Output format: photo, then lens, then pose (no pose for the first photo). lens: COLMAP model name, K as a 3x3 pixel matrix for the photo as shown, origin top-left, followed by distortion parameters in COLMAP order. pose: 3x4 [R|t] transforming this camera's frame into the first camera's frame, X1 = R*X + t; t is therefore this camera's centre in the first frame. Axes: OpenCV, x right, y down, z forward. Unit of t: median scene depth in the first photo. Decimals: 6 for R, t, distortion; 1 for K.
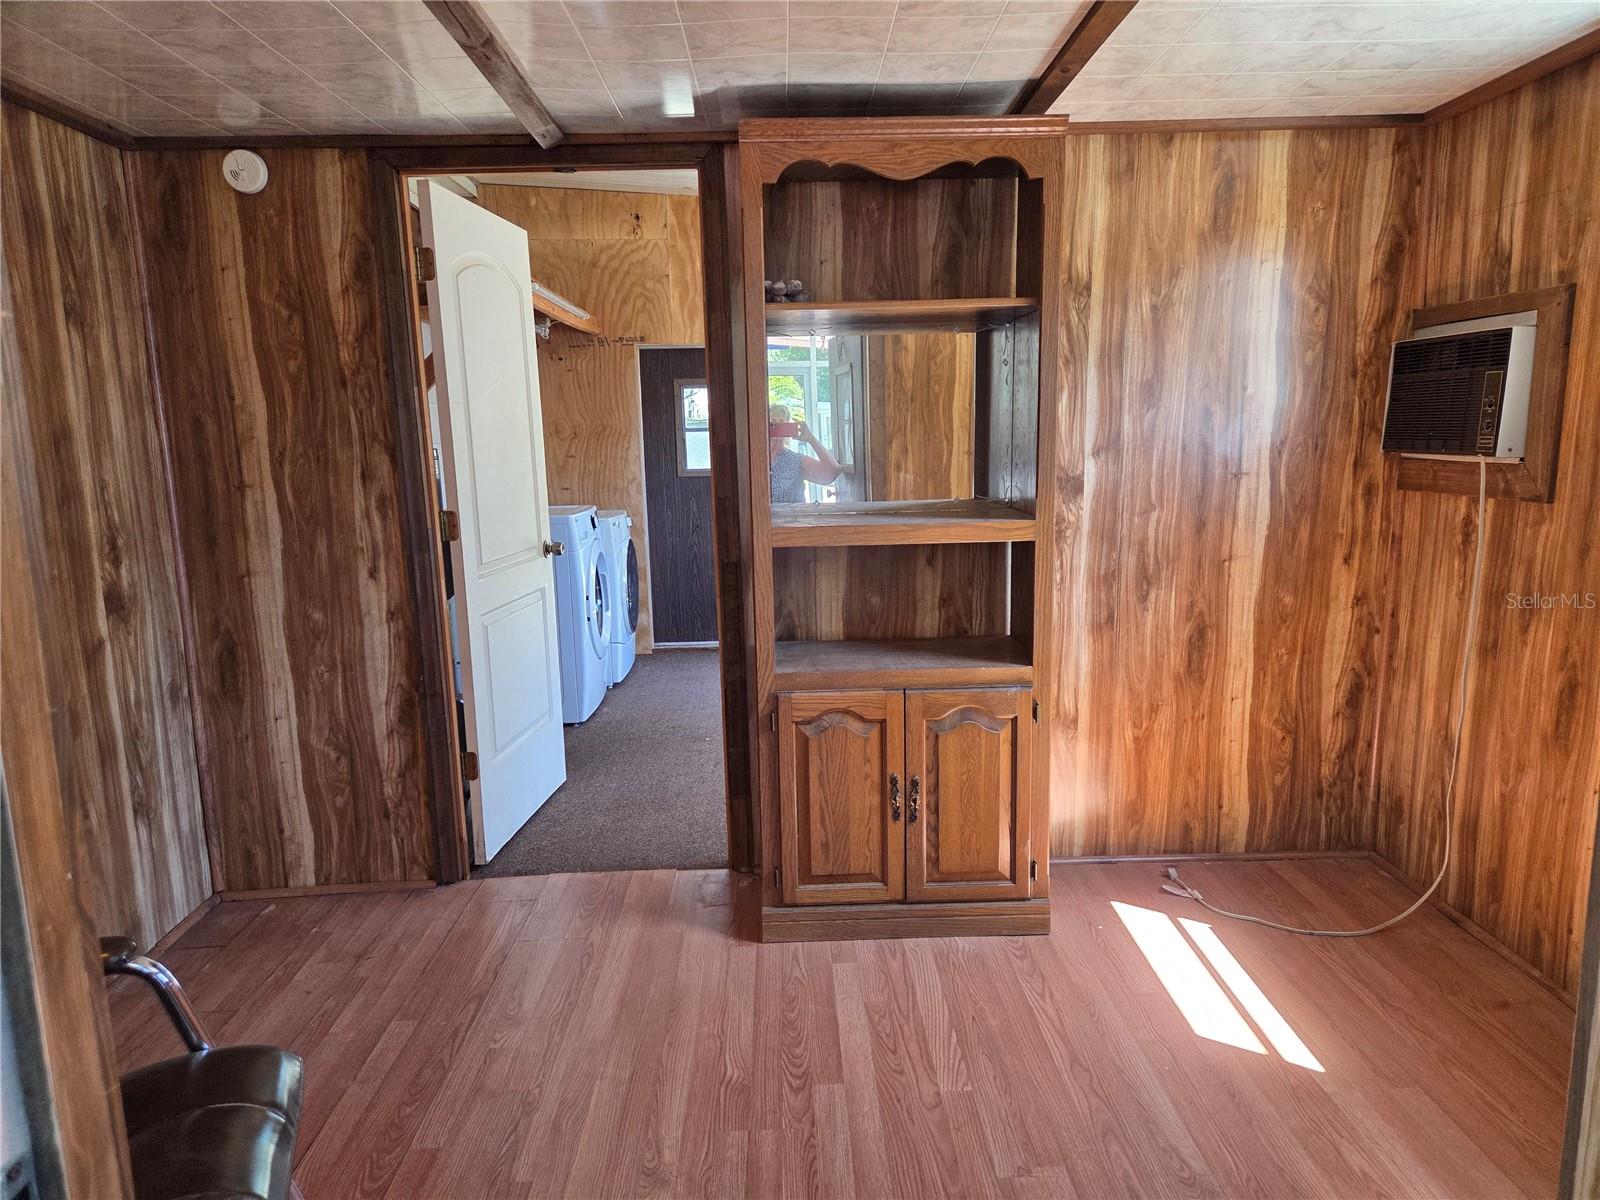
lens RADIAL K [[1062.3, 0, 802.2], [0, 1062.3, 603.5], [0, 0, 1]] dist [0.013019, -0.001606]
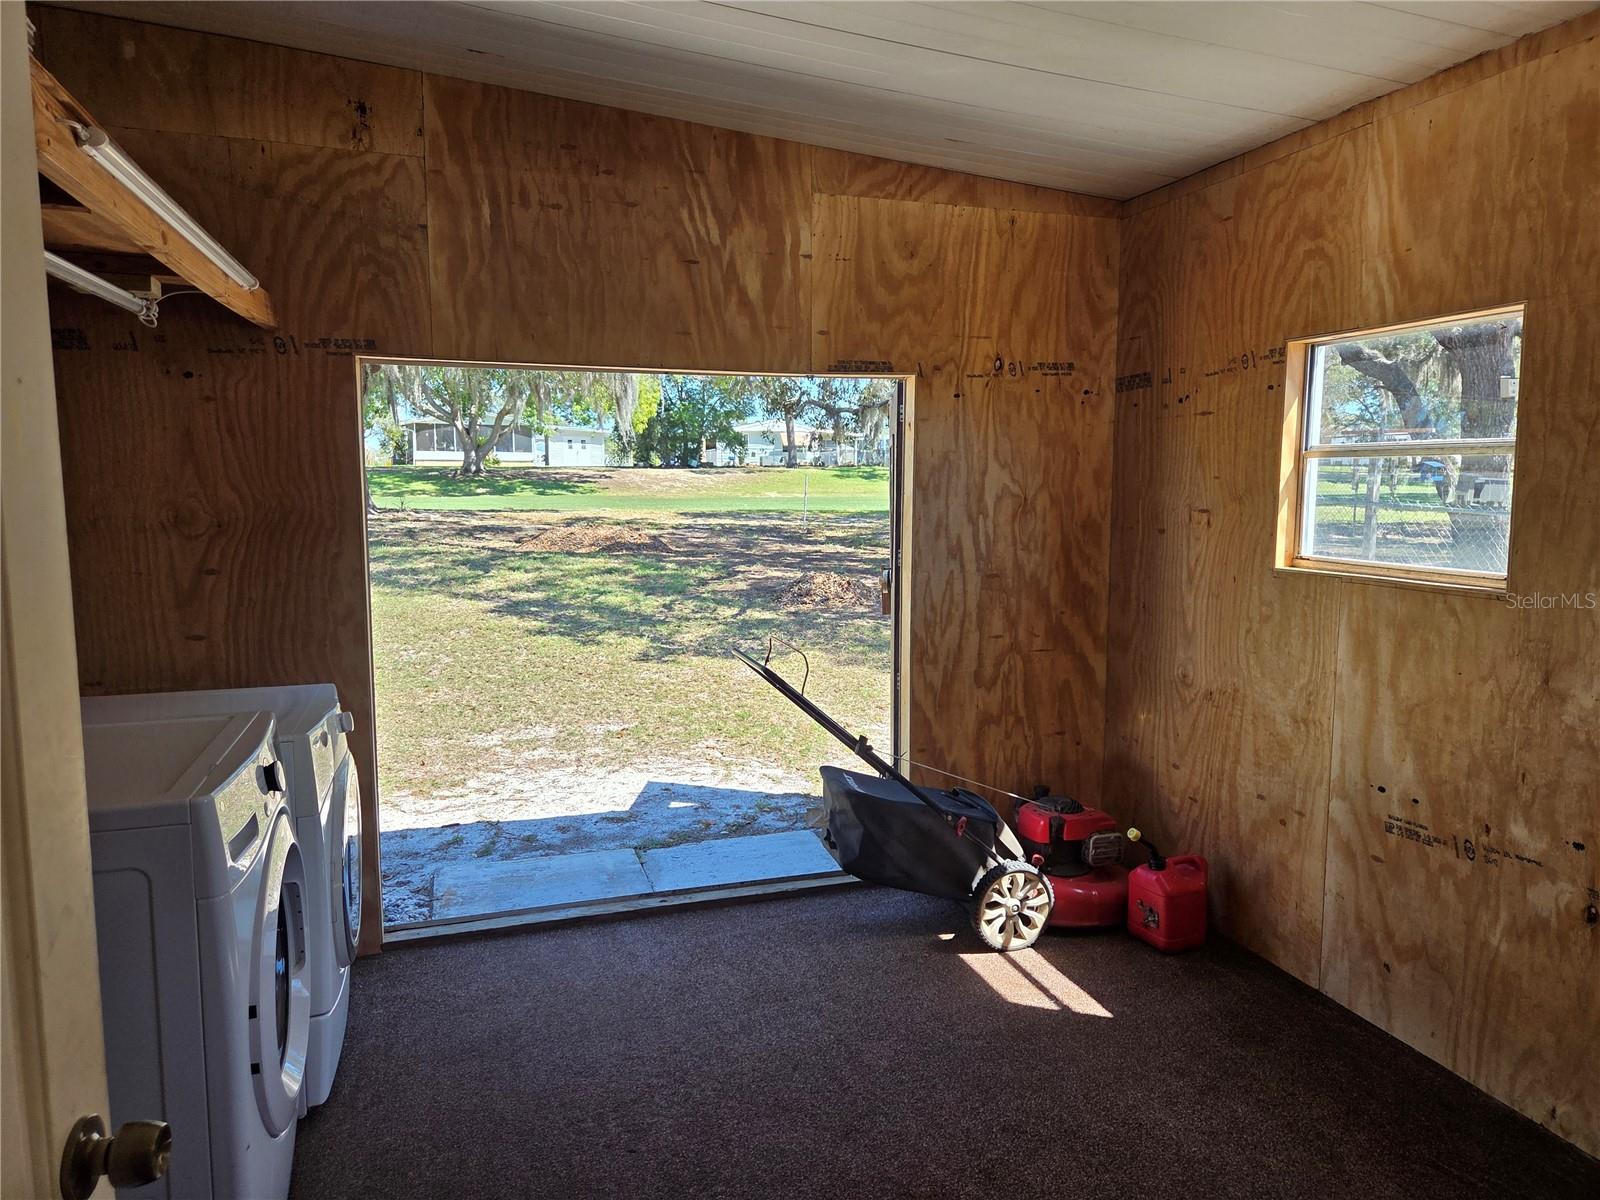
lens RADIAL K [[1062.3, 0, 802.0], [0, 1062.3, 592.7], [0, 0, 1]] dist [0.013019, -0.001606]
pose [[0.956232, -0.003314, 0.292590, -0.102878], [0.025924, 0.996963, -0.073429, -0.087582], [-0.291458, 0.077800, 0.953415, 0.464630]]
